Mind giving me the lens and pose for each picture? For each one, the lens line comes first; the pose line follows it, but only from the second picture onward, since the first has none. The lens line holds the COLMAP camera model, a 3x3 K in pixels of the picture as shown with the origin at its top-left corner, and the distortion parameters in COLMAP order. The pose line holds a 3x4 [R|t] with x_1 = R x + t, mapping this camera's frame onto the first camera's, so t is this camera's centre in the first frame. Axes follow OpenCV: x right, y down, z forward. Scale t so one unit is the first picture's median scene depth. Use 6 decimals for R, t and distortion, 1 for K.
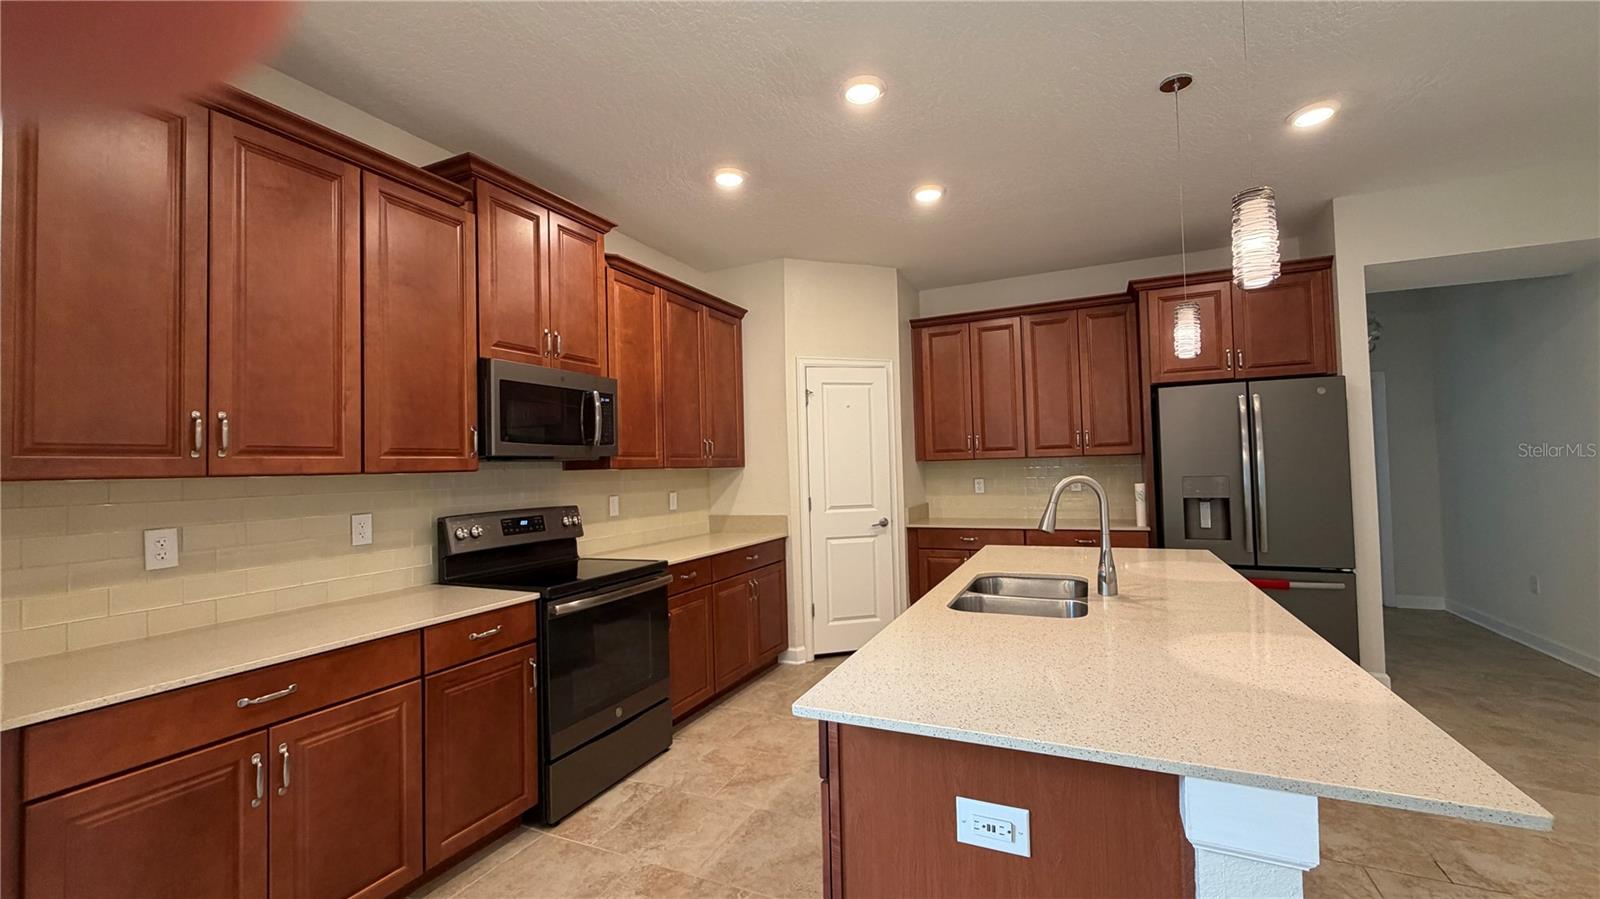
lens RADIAL K [[636.1, 0, 797.0], [0, 636.1, 449.1], [0, 0, 1]] dist [-0.000368, 0.000062]
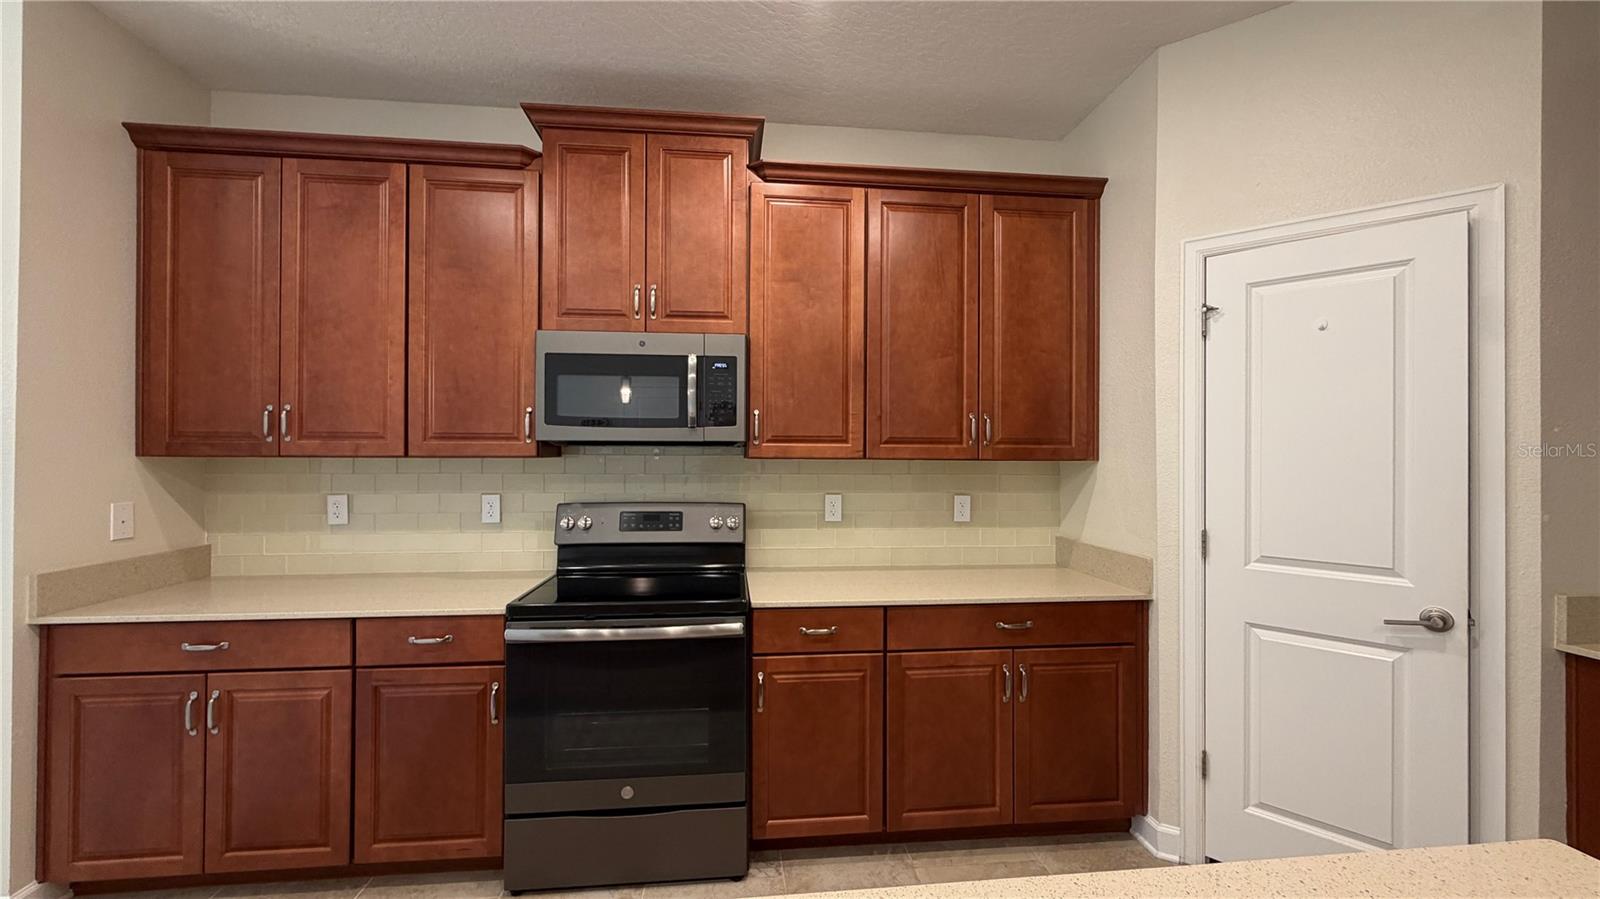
lens RADIAL K [[636.1, 0, 797.0], [0, 636.1, 449.1], [0, 0, 1]] dist [-0.000368, 0.000062]
pose [[0.518936, 0.026072, -0.854415, 0.371520], [0.006555, 0.999384, 0.034477, -0.005019], [0.854788, -0.023492, 0.518445, 0.677869]]
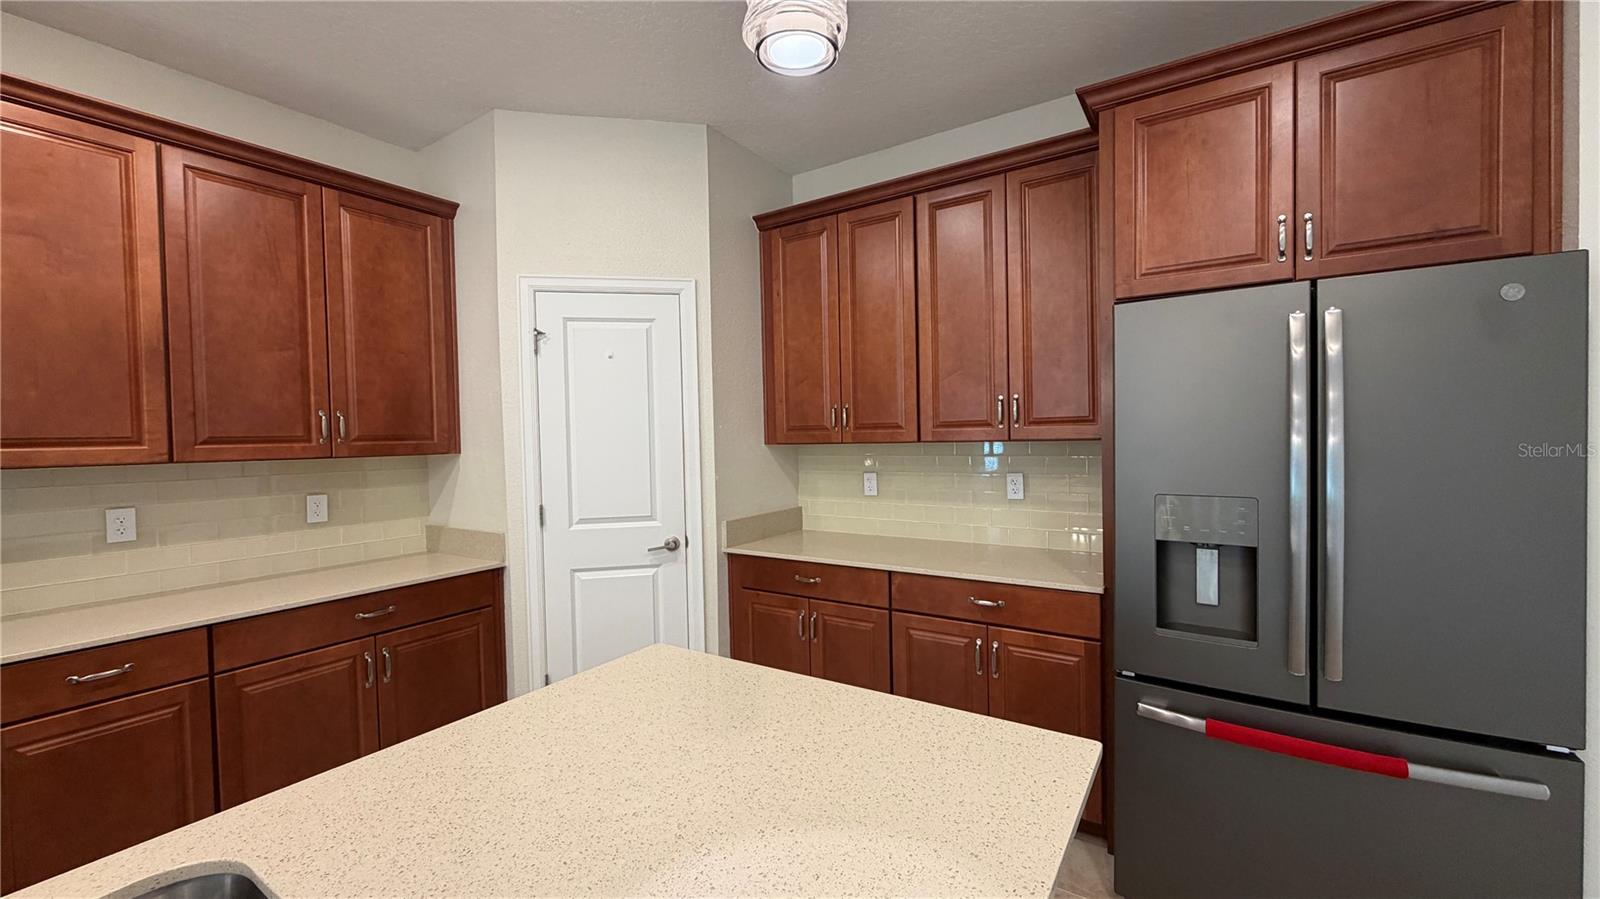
lens RADIAL K [[636.1, 0, 797.0], [0, 636.1, 449.1], [0, 0, 1]] dist [-0.000368, 0.000062]
pose [[0.988432, 0.010121, -0.151324, 0.494918], [-0.001557, 0.998396, 0.056604, -0.018525], [0.151654, -0.055713, 0.986862, 0.597296]]
